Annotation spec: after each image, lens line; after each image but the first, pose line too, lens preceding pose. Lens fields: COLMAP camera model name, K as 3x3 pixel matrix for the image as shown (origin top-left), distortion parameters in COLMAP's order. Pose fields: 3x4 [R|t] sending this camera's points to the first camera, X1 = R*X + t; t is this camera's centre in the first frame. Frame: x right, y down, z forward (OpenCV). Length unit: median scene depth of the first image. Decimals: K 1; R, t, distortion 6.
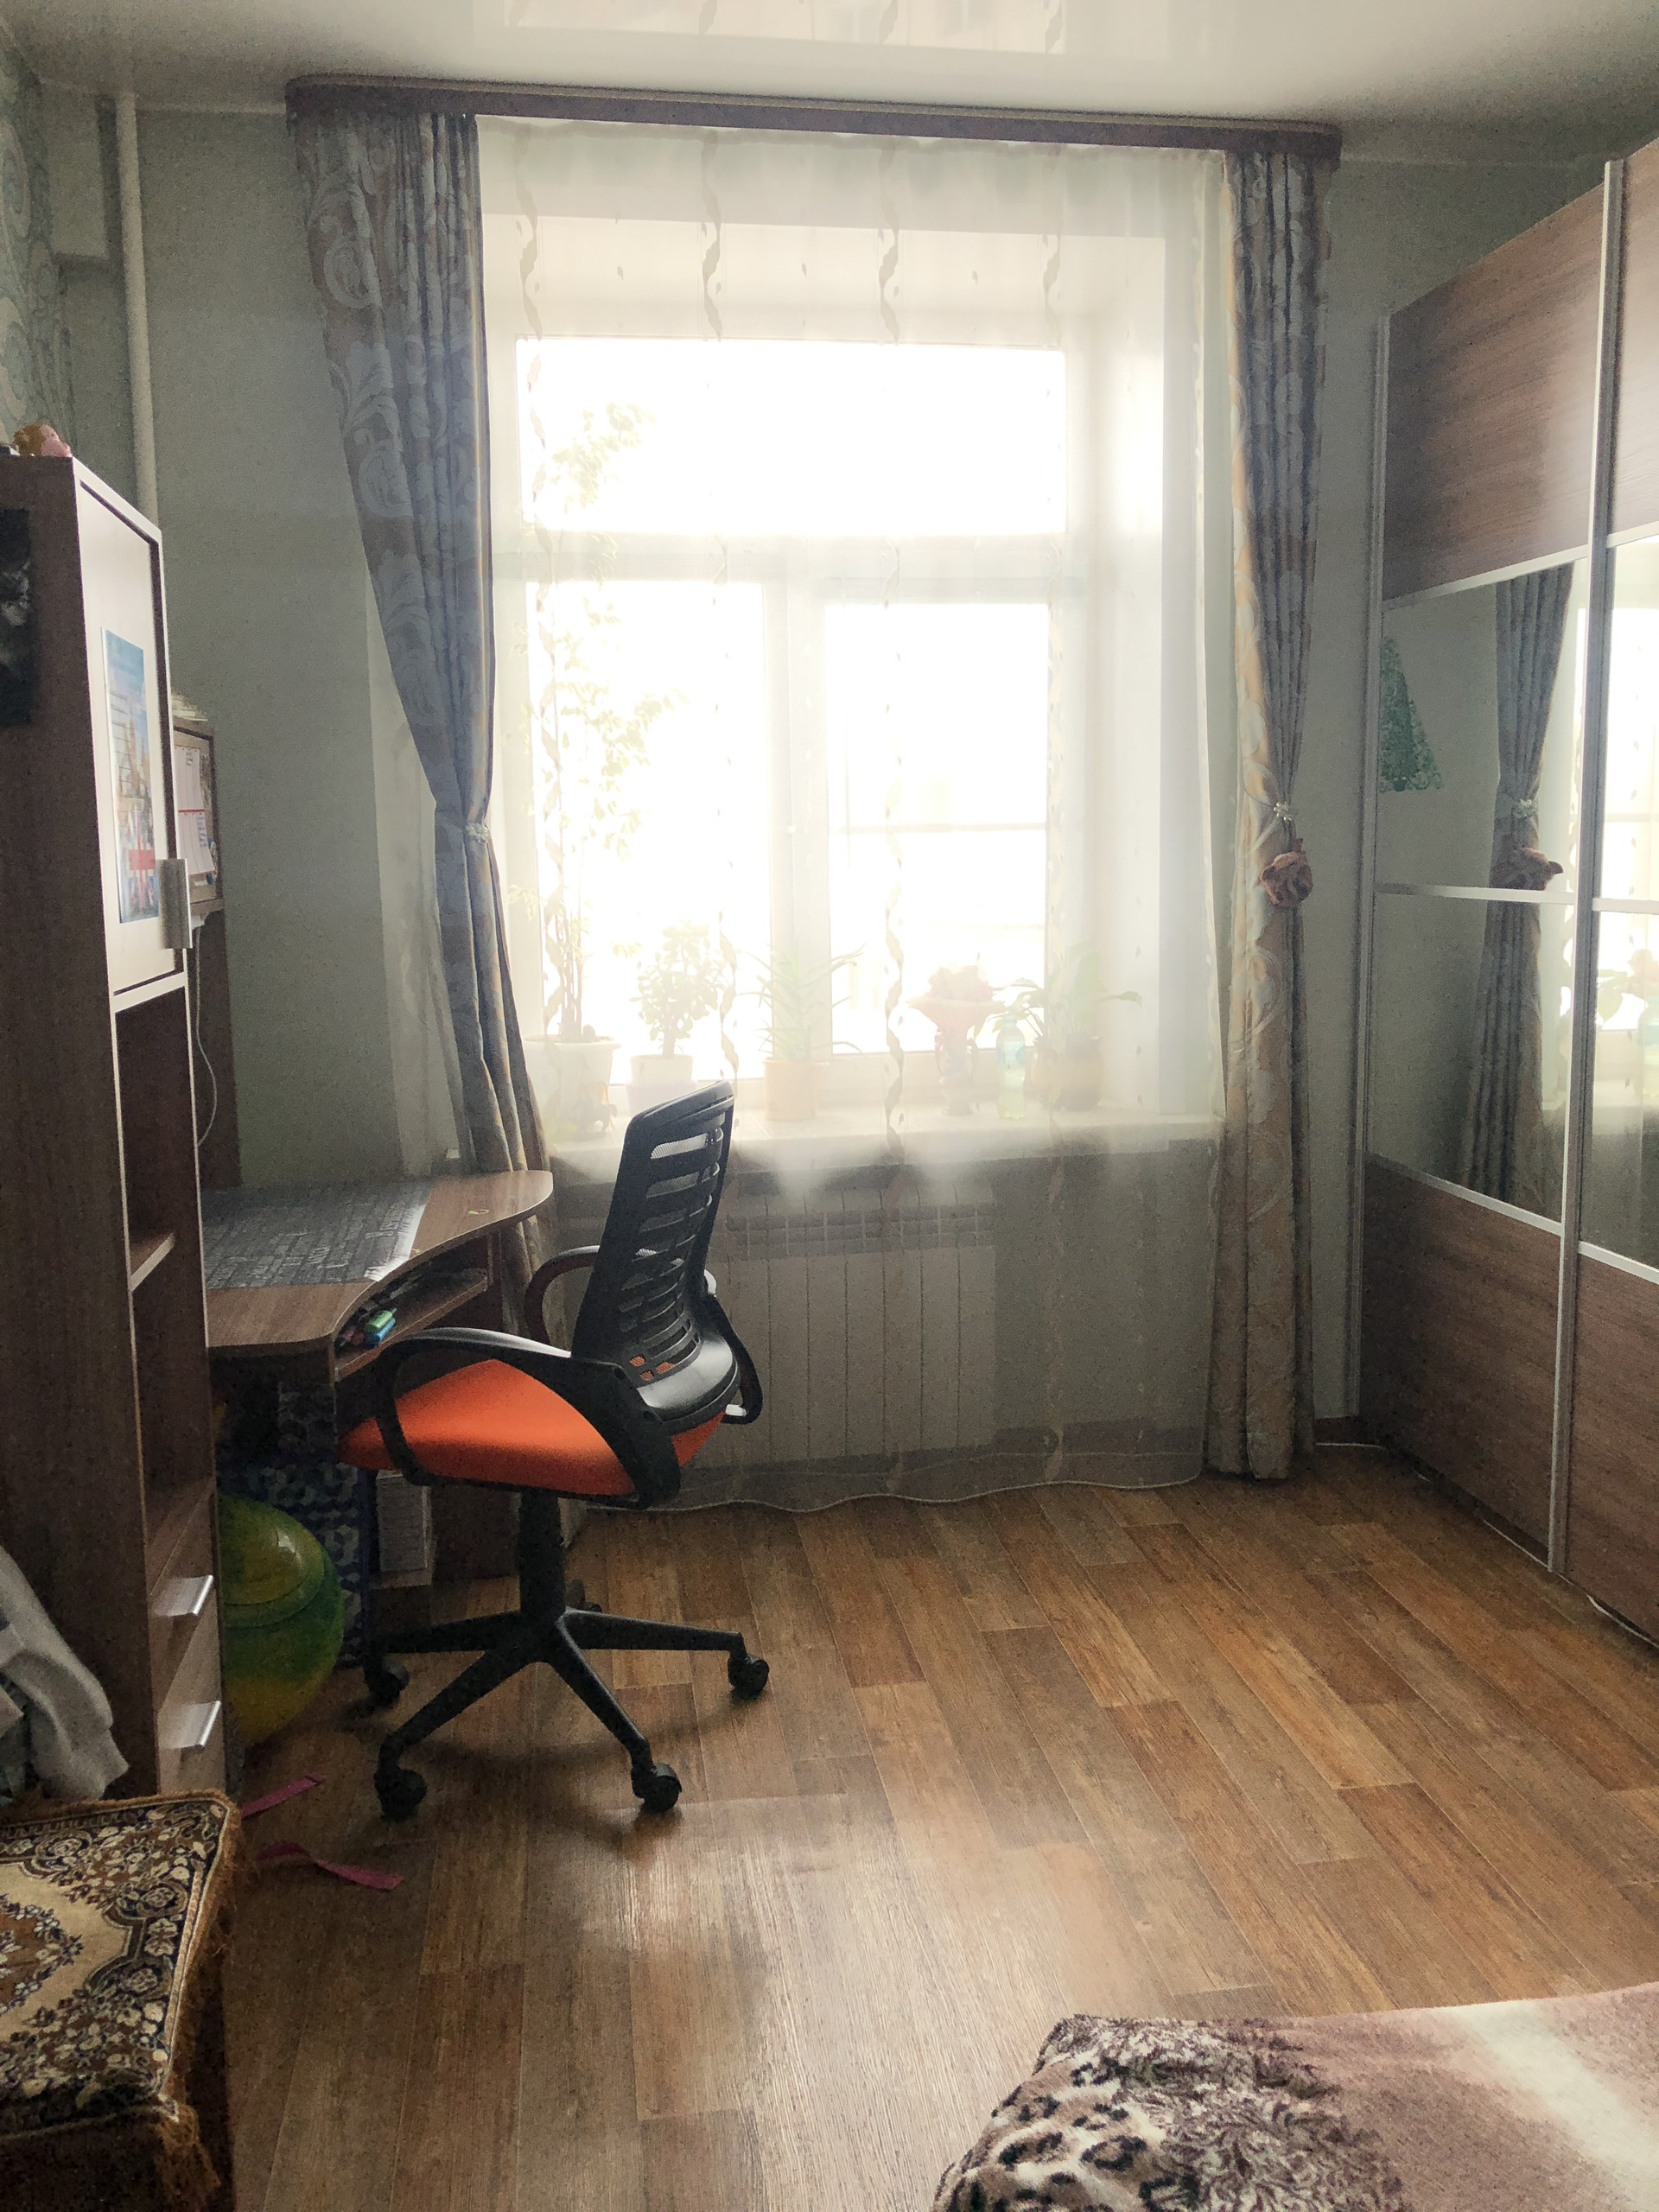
lens RADIAL K [[1791.6, 0, 835.7], [0, 1791.6, 1061.8], [0, 0, 1]] dist [0.012784, -0.005467]
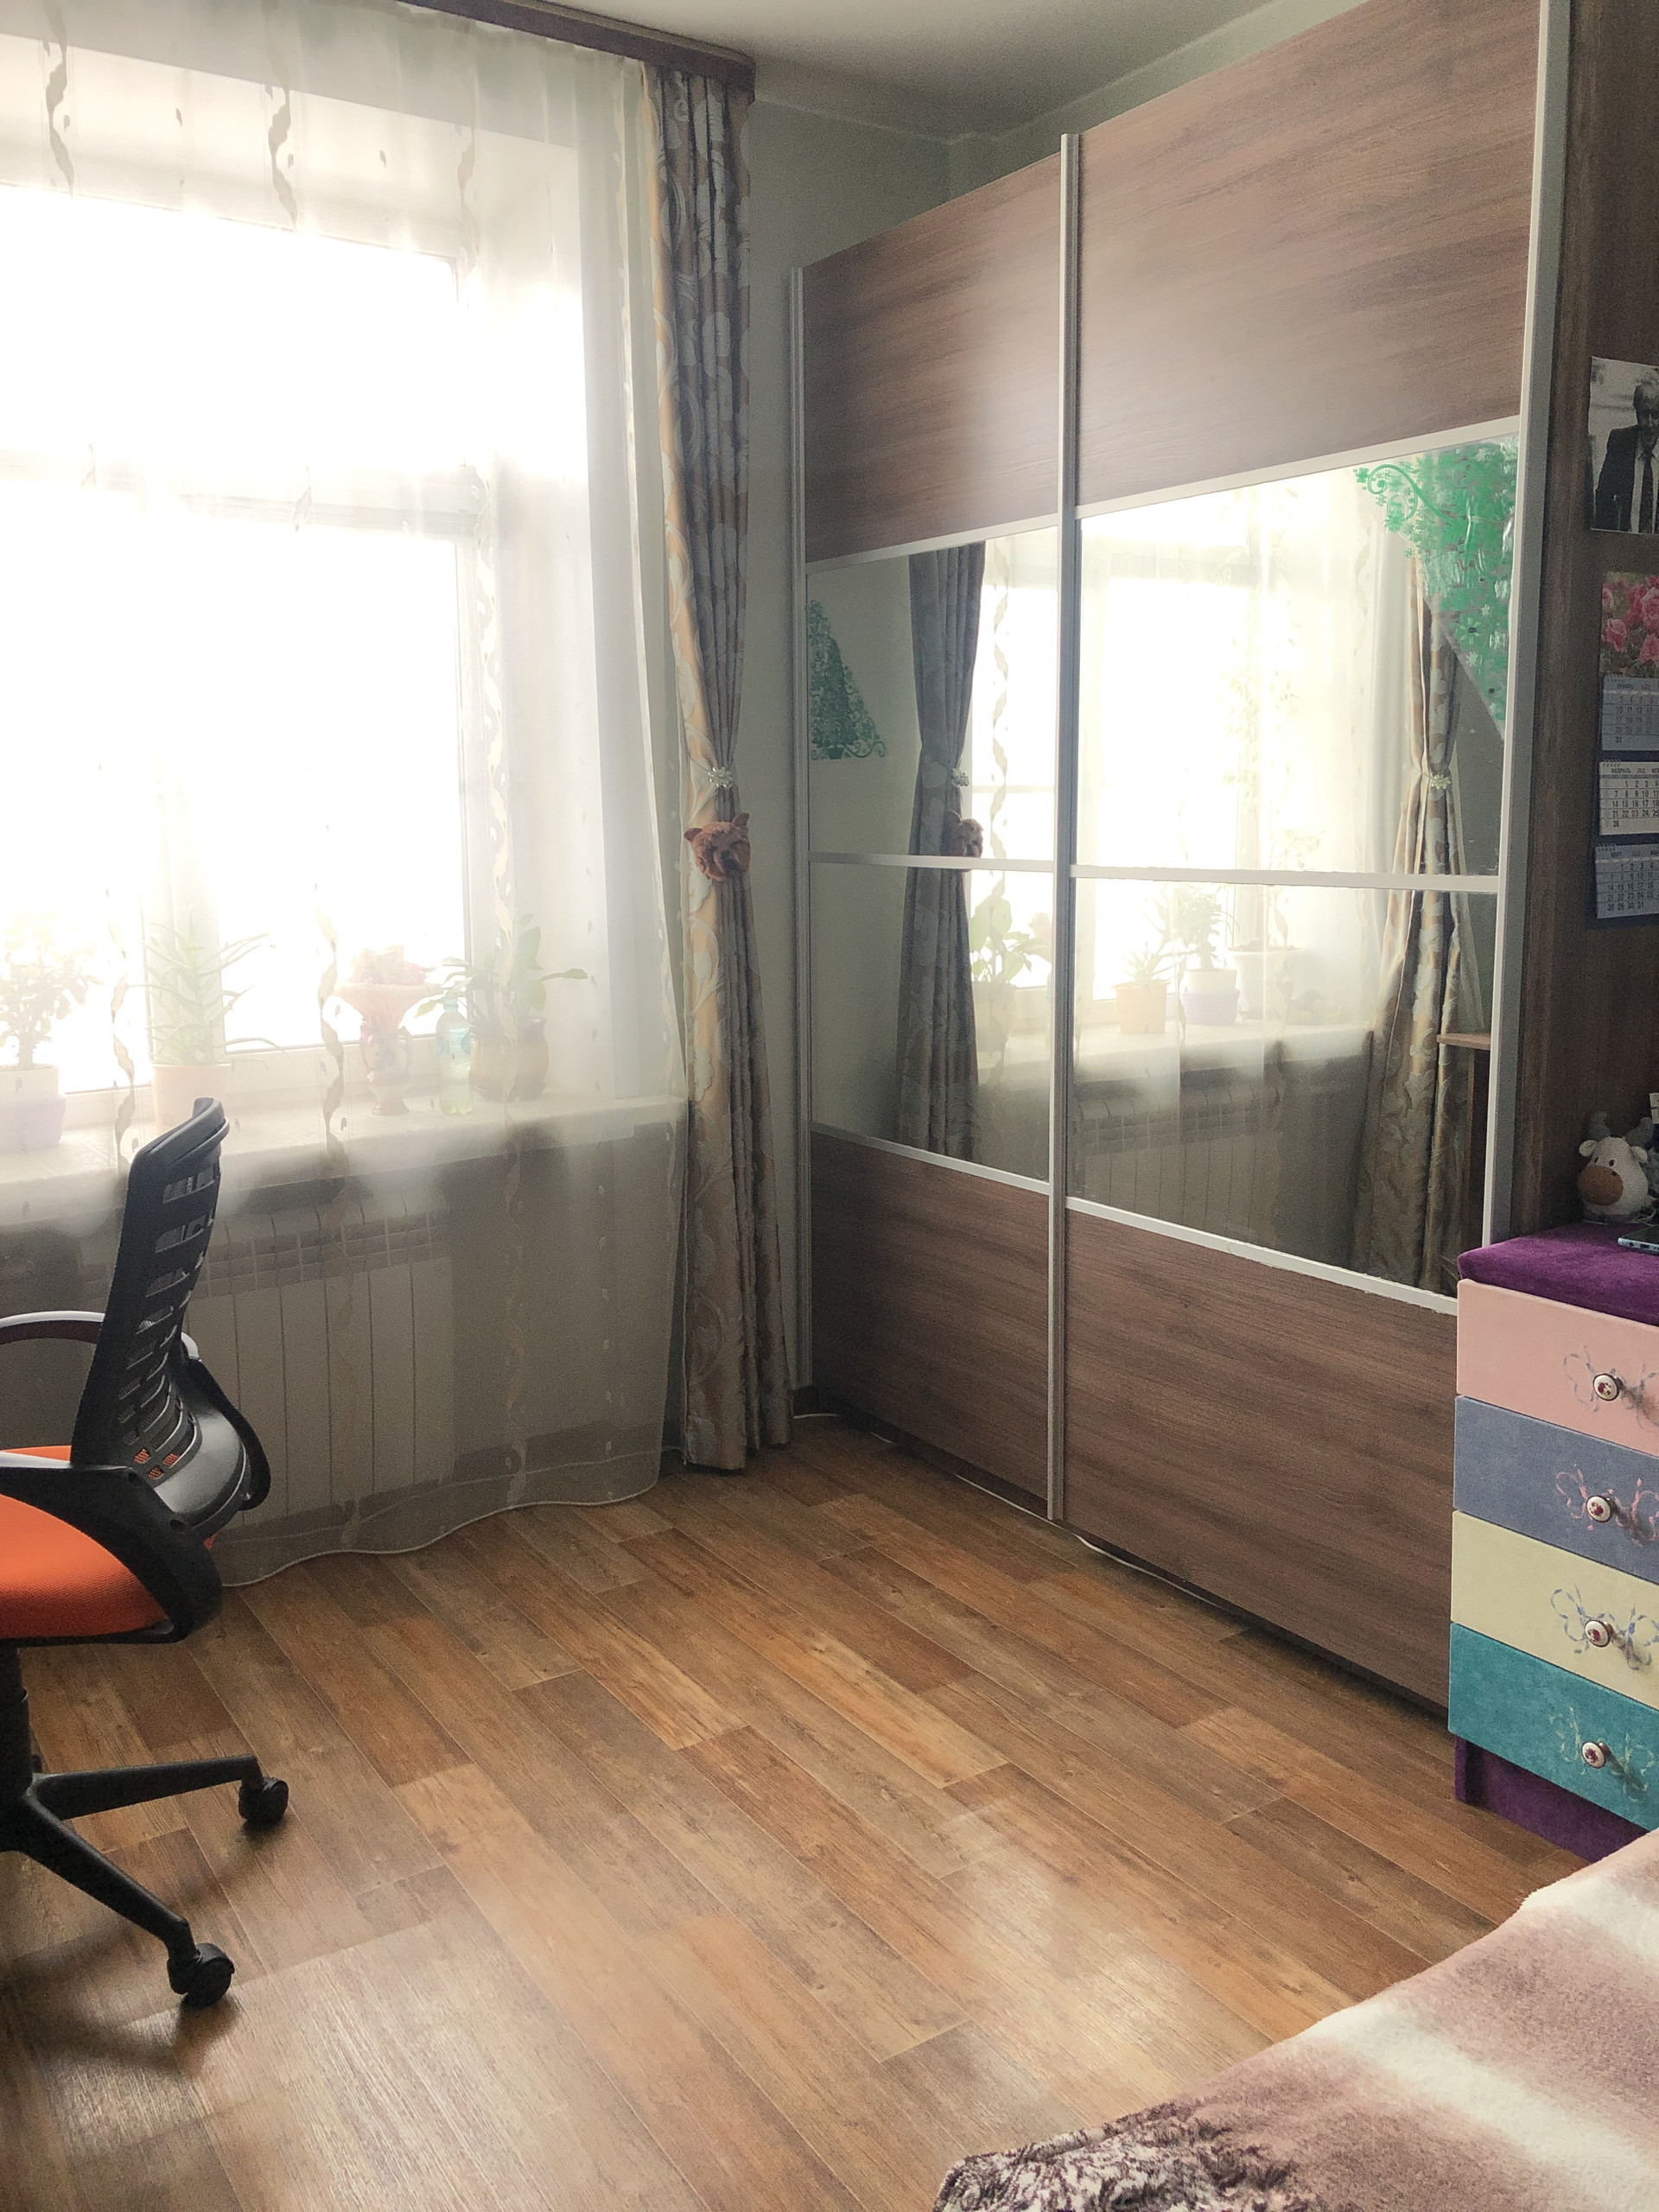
lens RADIAL K [[1794.9, 0, 848.2], [0, 1794.9, 1066.9], [0, 0, 1]] dist [0.046011, -0.057404]
pose [[0.906565, -0.057009, 0.418199, -0.116013], [0.048060, 0.998335, 0.031910, -0.013030], [-0.419322, -0.008830, 0.907795, 0.105606]]
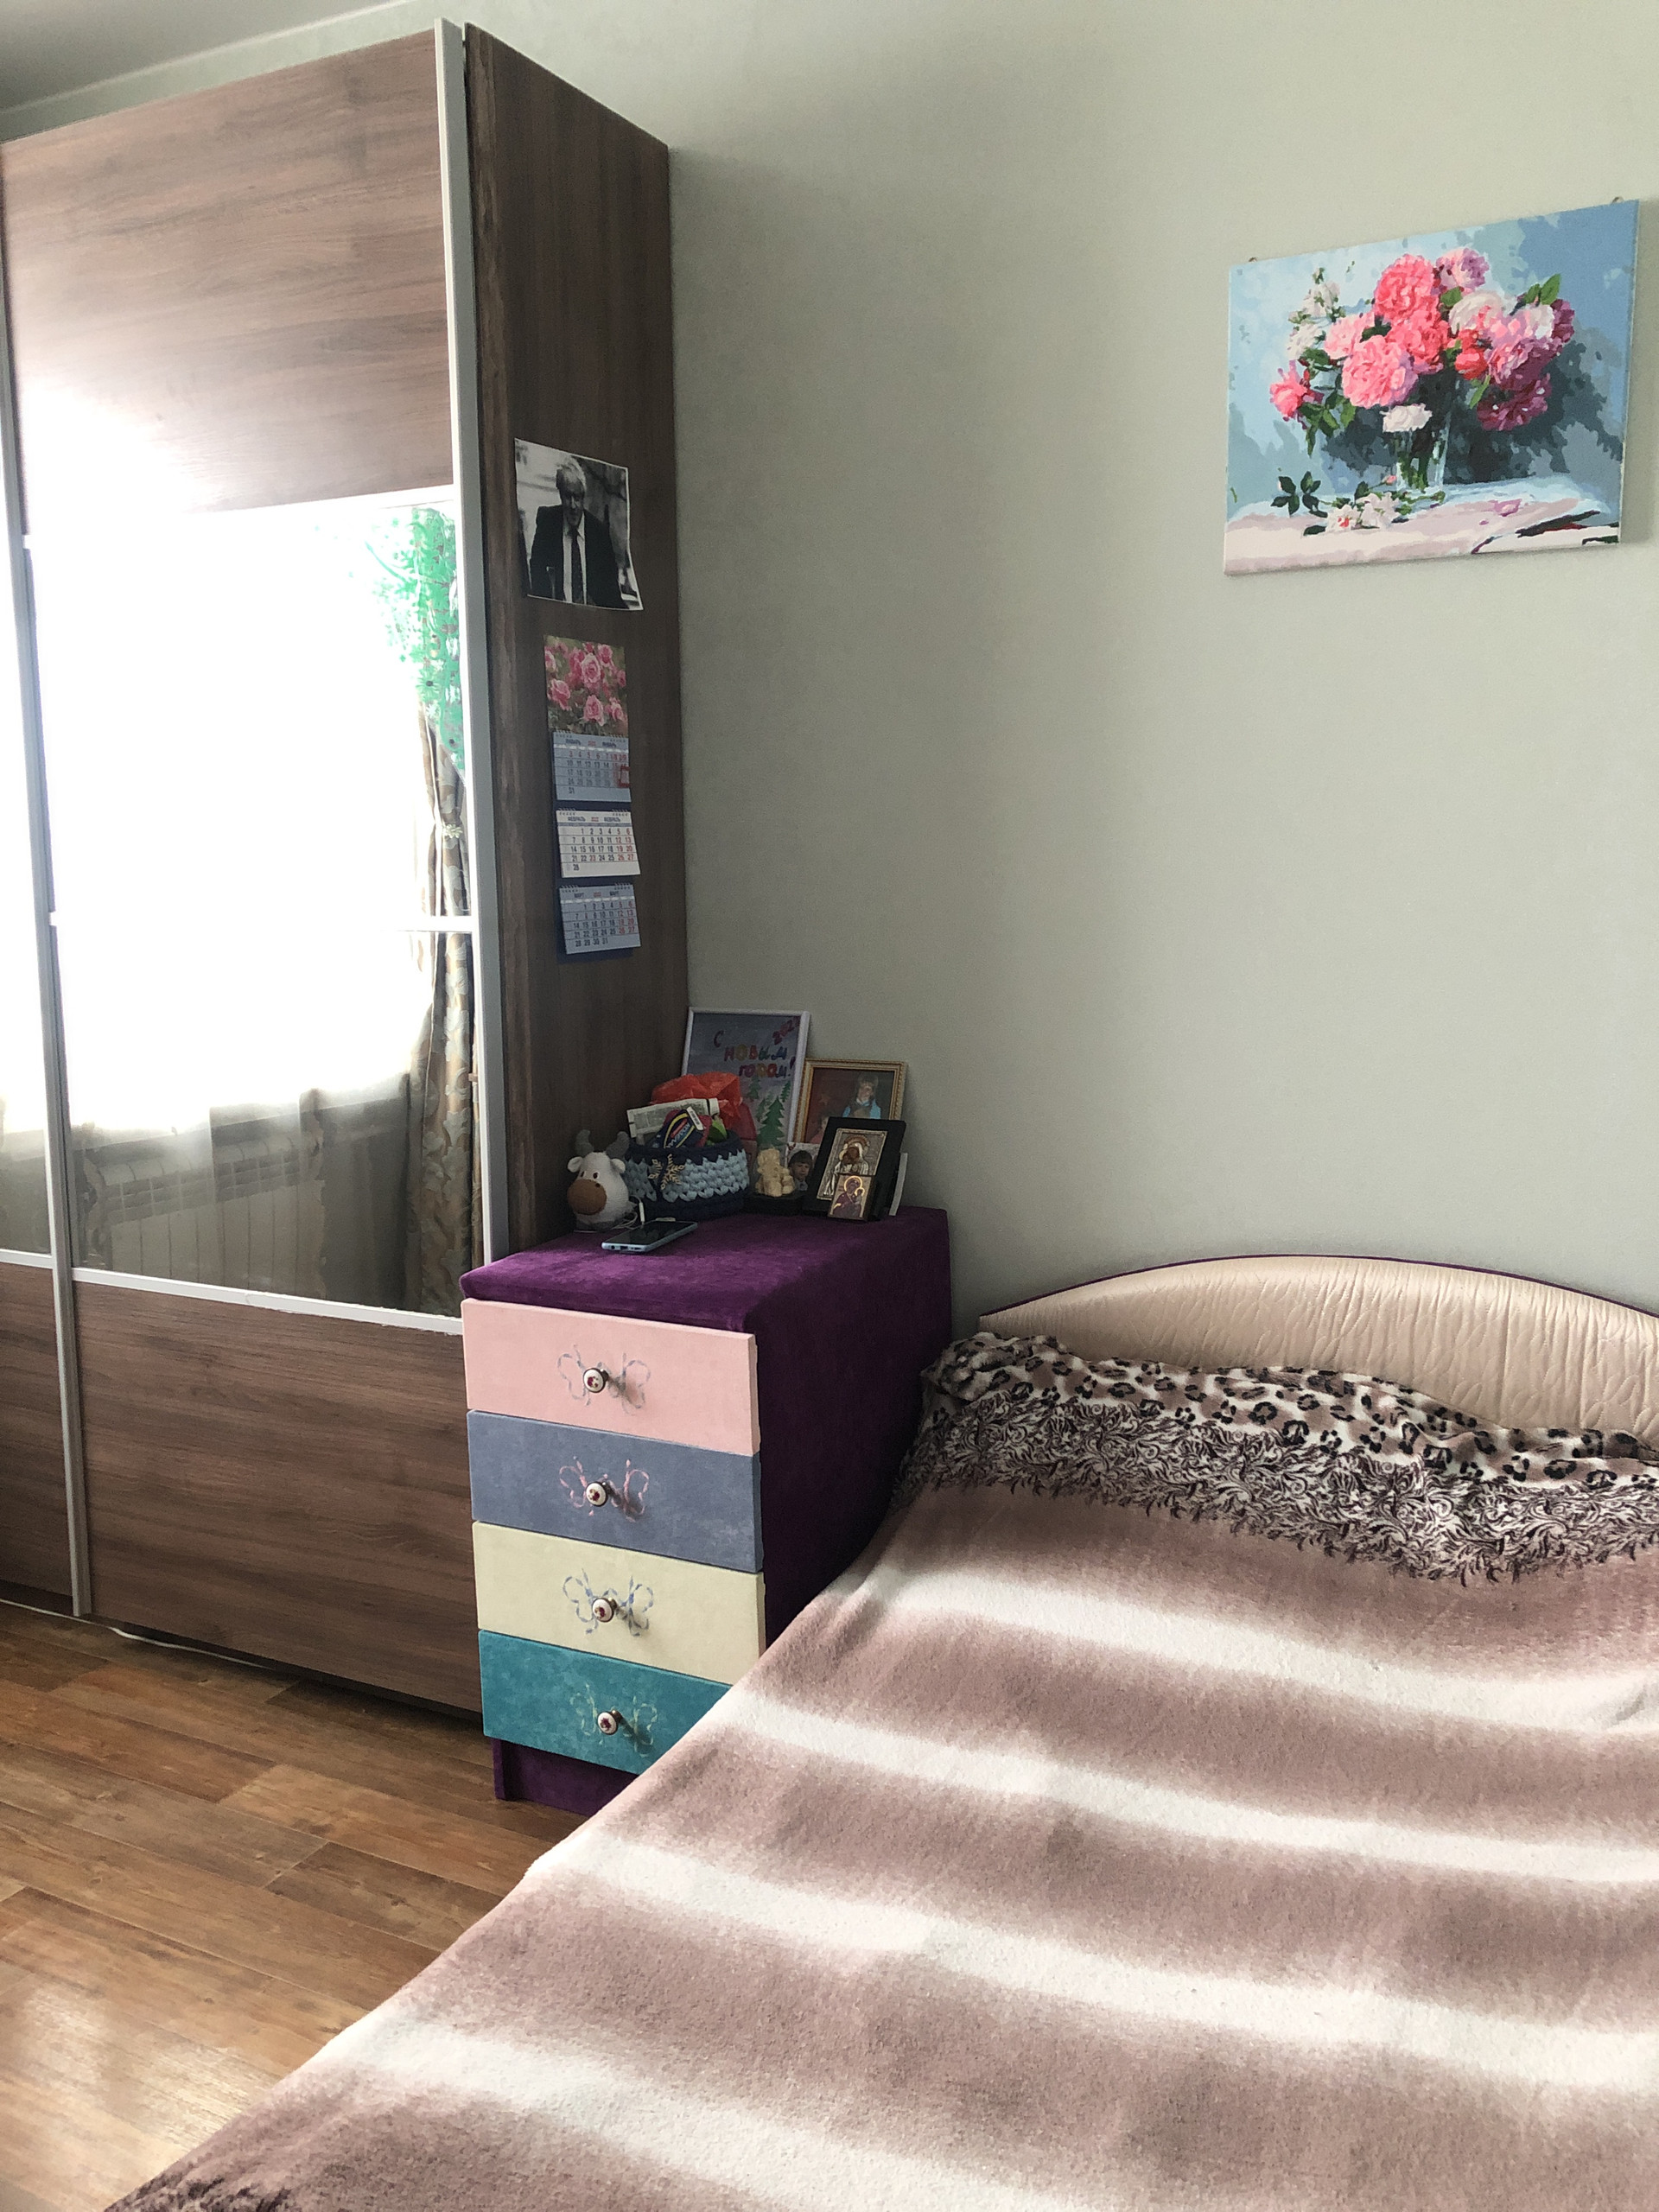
lens RADIAL K [[1794.9, 0, 848.2], [0, 1794.9, 1066.9], [0, 0, 1]] dist [0.046011, -0.057404]
pose [[0.589048, -0.092145, 0.802827, -0.099681], [0.099527, 0.994186, 0.041084, -0.005564], [-0.801946, 0.055702, 0.594794, 0.074767]]
